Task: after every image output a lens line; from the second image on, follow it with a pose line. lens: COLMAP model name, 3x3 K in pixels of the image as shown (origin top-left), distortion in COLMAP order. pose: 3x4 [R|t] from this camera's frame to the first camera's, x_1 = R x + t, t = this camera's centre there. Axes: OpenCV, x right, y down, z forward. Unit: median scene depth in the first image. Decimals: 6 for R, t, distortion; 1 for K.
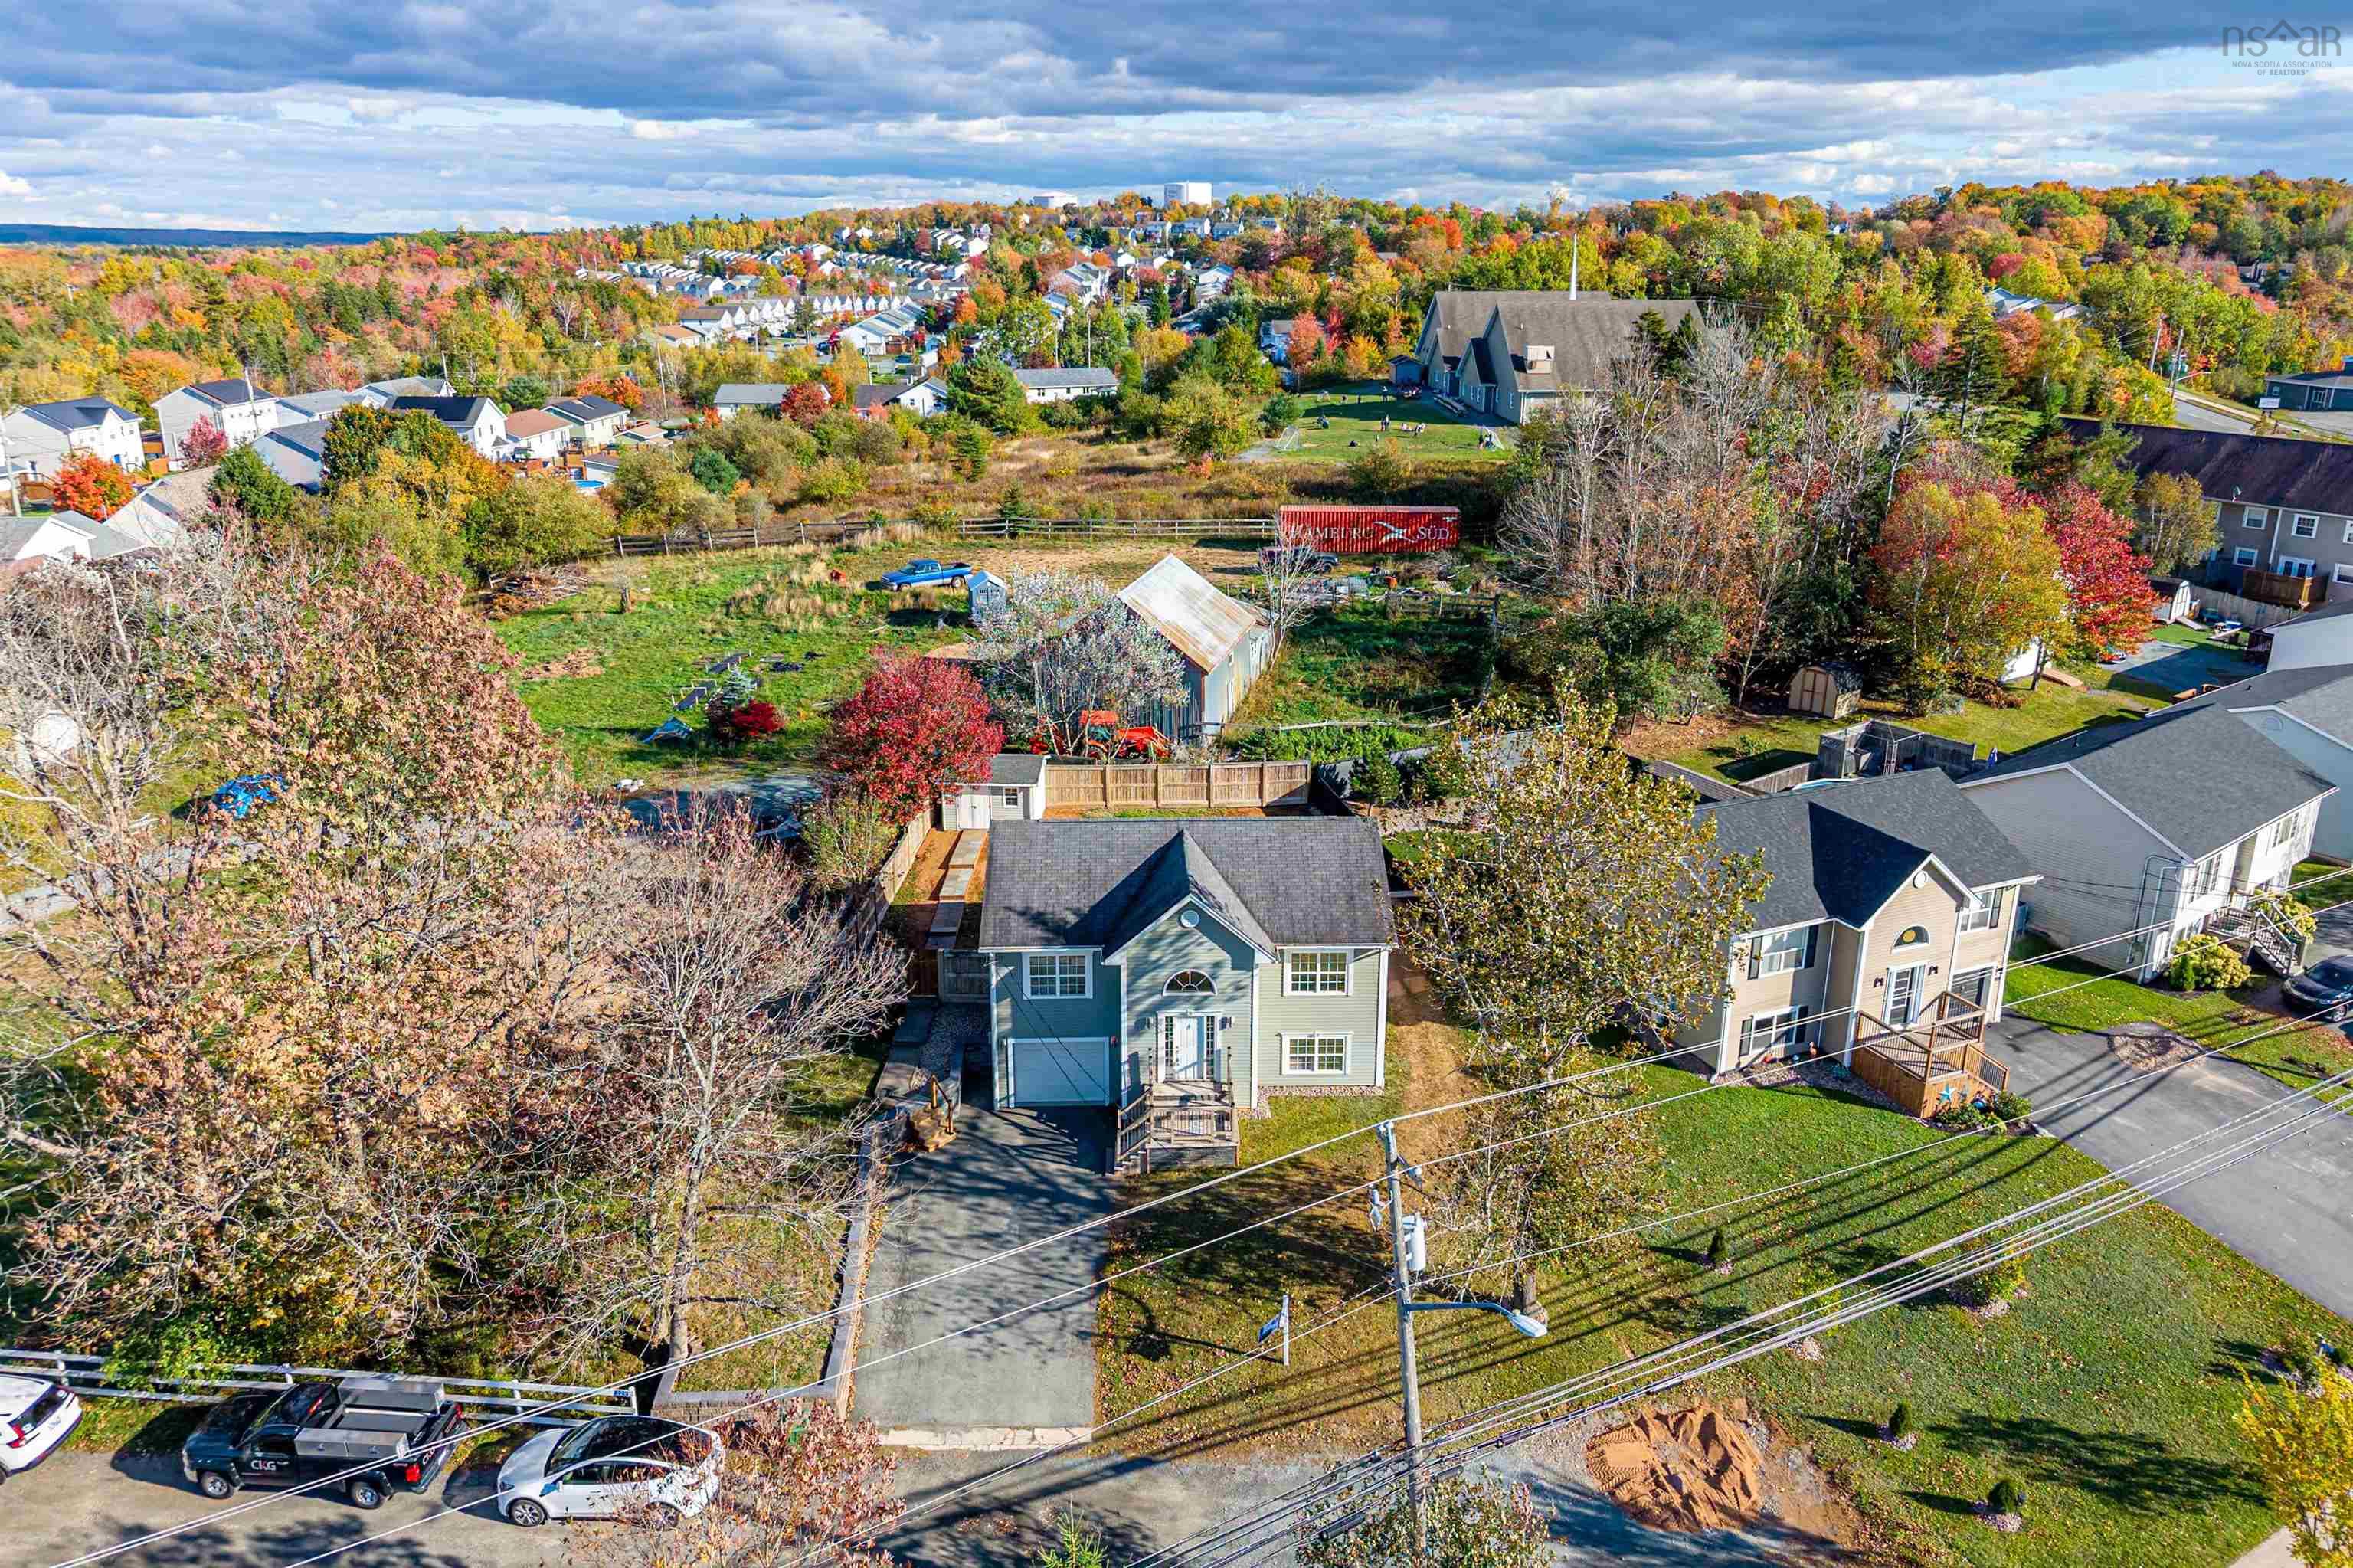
lens RADIAL K [[1502.3, 0, 1175.2], [0, 1502.3, 803.7], [0, 0, 1]] dist [0.021091, -0.017936]
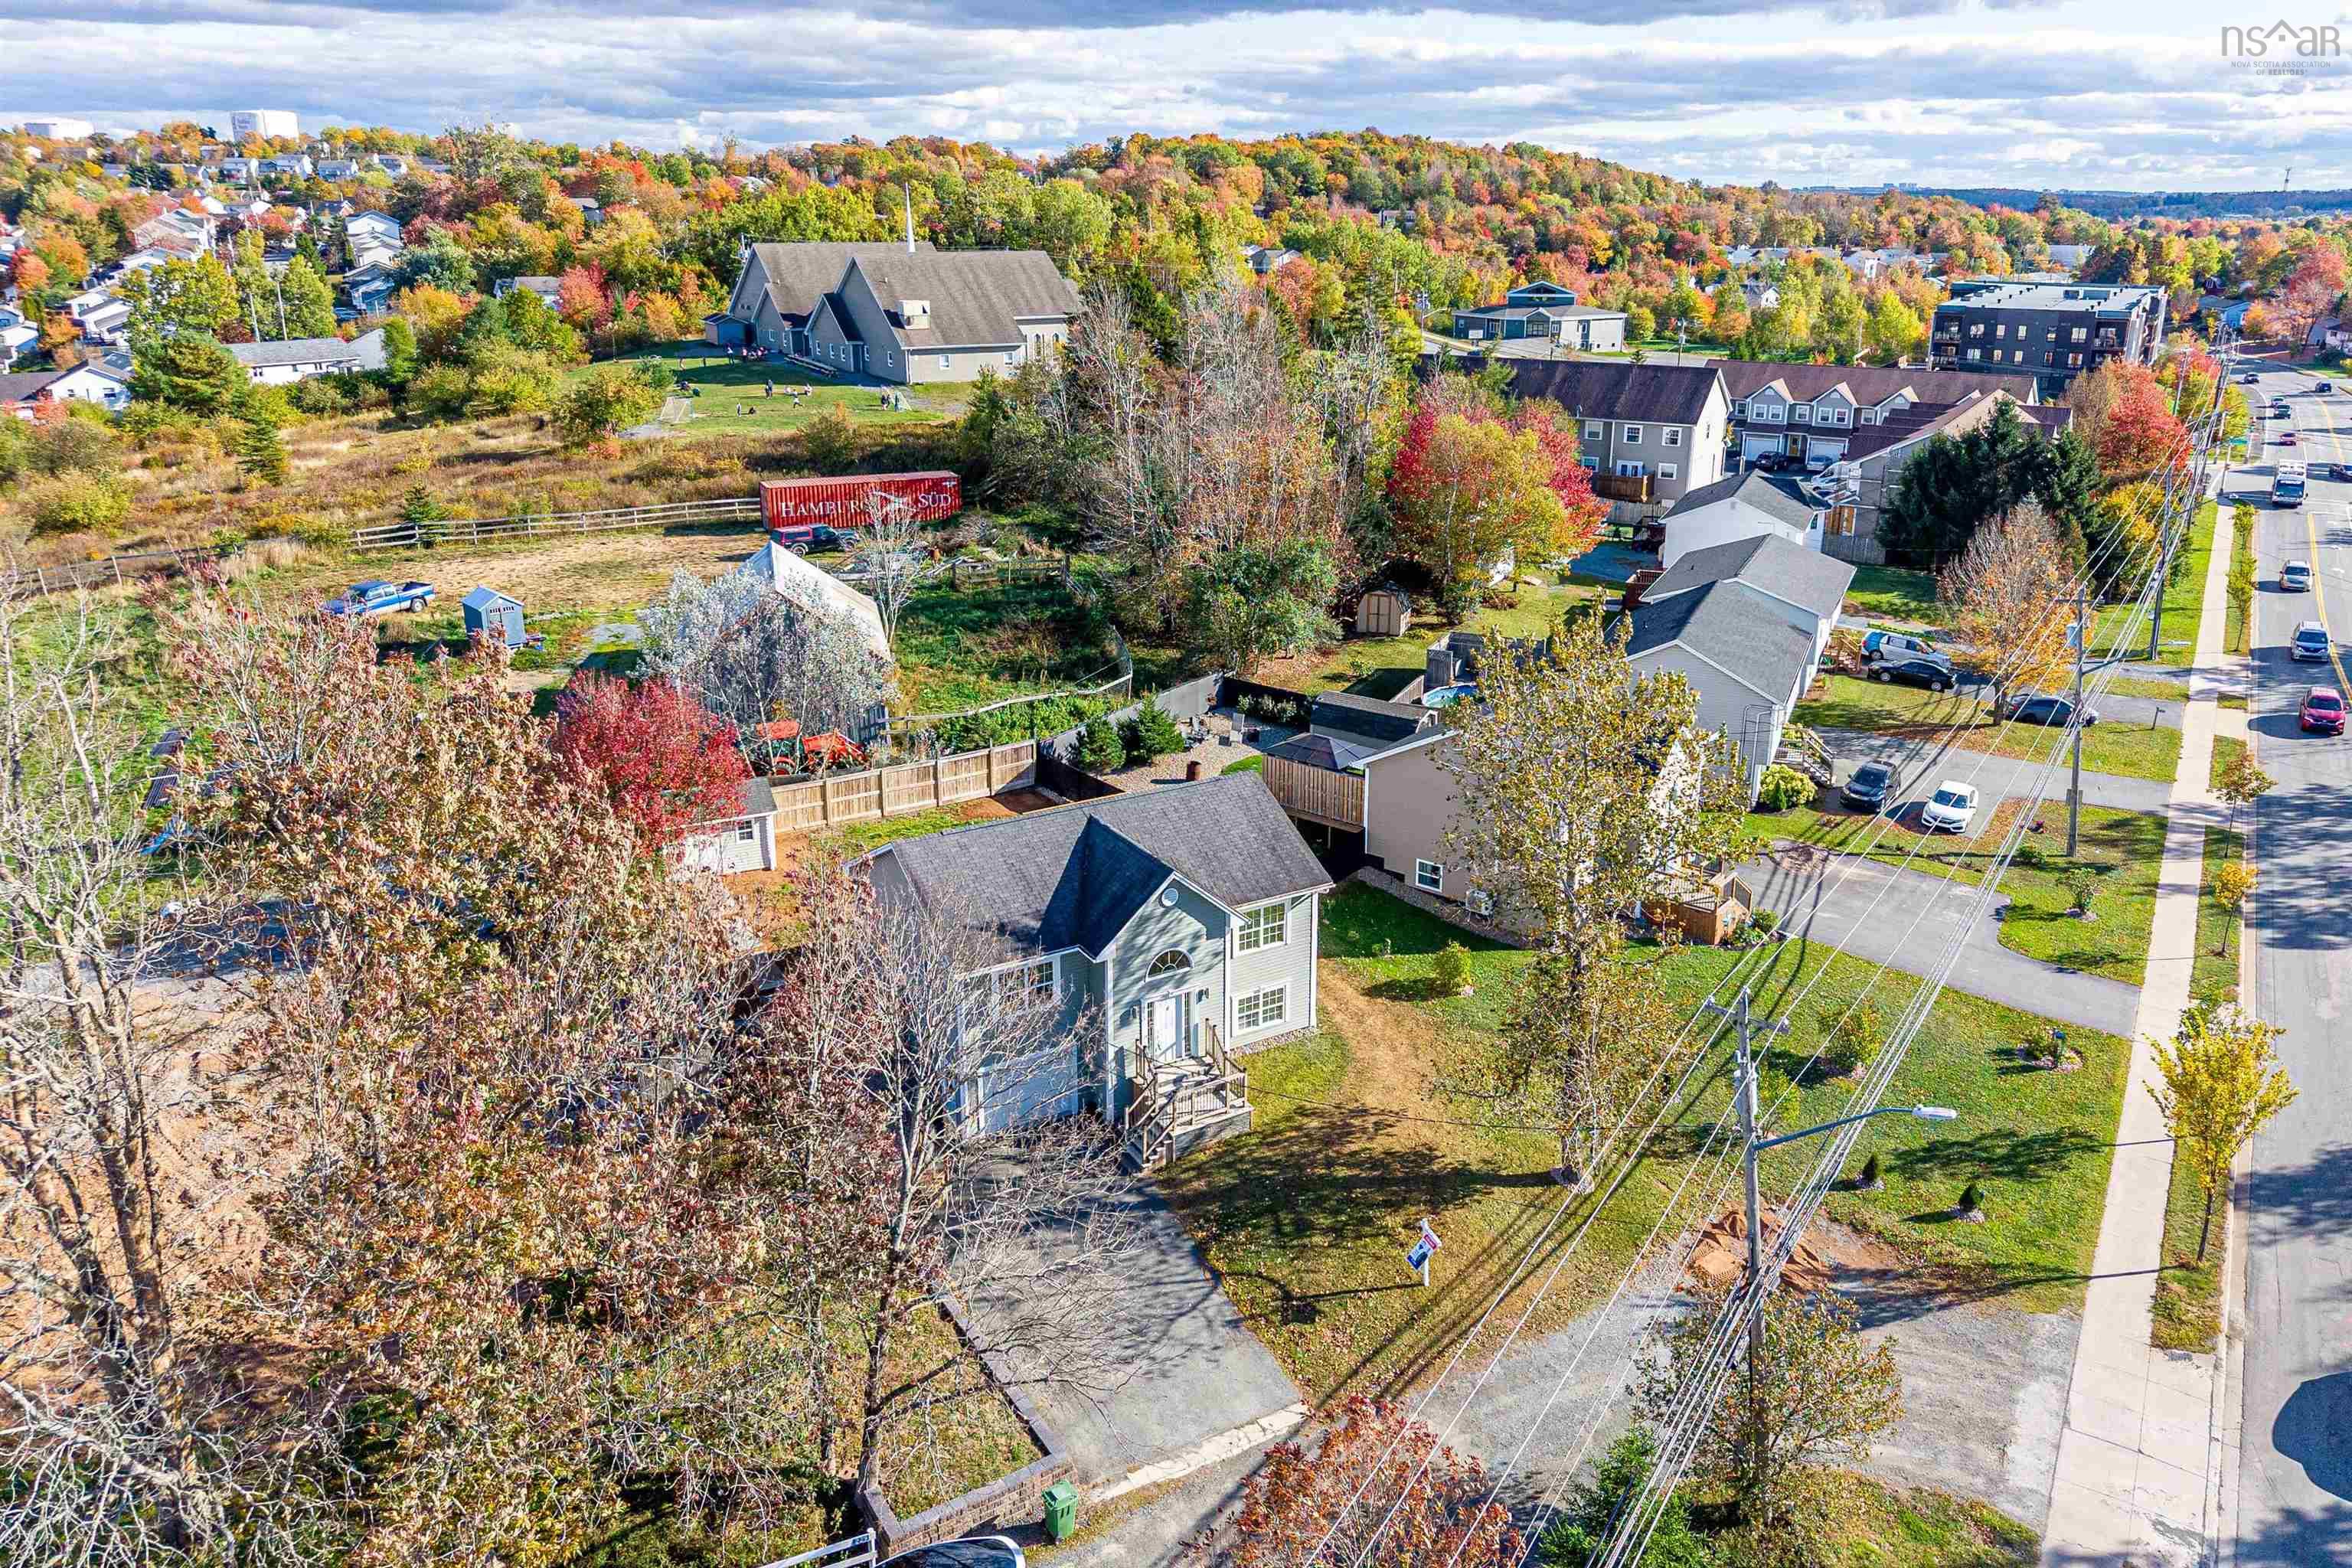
lens RADIAL K [[1611.8, 0, 1200.8], [0, 1611.8, 800.4], [0, 0, 1]] dist [0.037211, -0.042191]
pose [[0.873580, -0.168082, 0.456734, -0.246792], [0.165477, 0.985139, 0.046035, -0.016660], [-0.457684, 0.035364, 0.888411, 0.031566]]
